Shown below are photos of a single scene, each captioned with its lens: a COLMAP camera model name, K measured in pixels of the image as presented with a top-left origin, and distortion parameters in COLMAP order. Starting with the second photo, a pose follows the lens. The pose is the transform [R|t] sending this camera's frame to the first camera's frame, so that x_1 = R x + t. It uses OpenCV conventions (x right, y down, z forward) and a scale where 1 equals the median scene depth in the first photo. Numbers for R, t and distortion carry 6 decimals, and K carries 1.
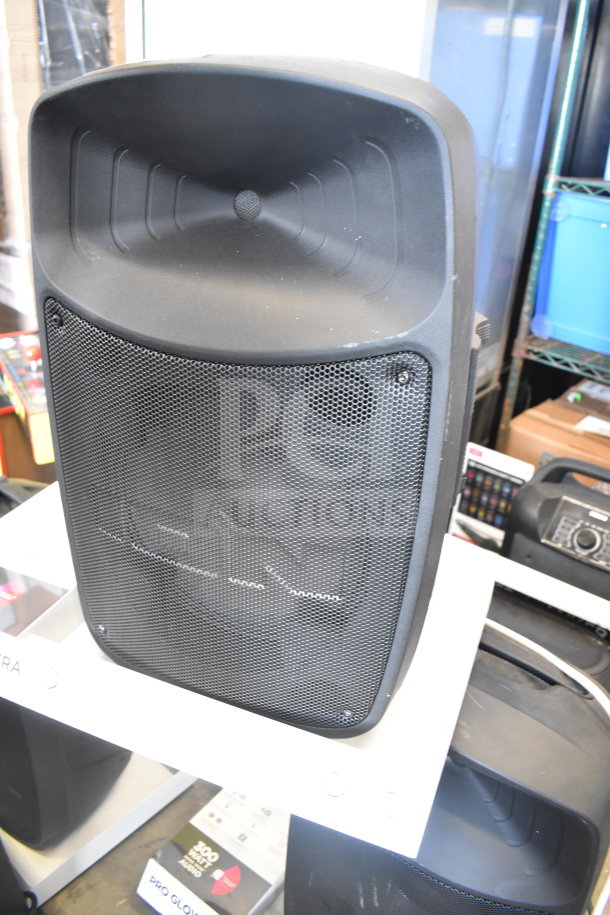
lens RADIAL K [[680.6, 0, 305.0], [0, 680.6, 457.5], [0, 0, 1]] dist [-0.097743, -0.003546]
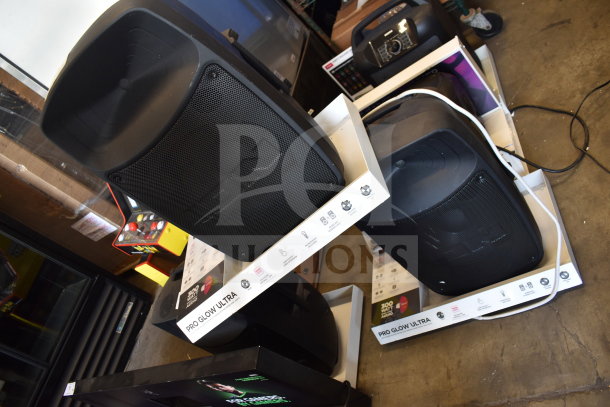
lens RADIAL K [[453.7, 0, 305.0], [0, 453.7, 203.5], [0, 0, 1]] dist [-0.097743, -0.003546]
pose [[0.607712, -0.789912, -0.082002, 0.047328], [0.794135, 0.605224, 0.055260, 0.147346], [0.005979, -0.098703, 0.995099, -0.296397]]
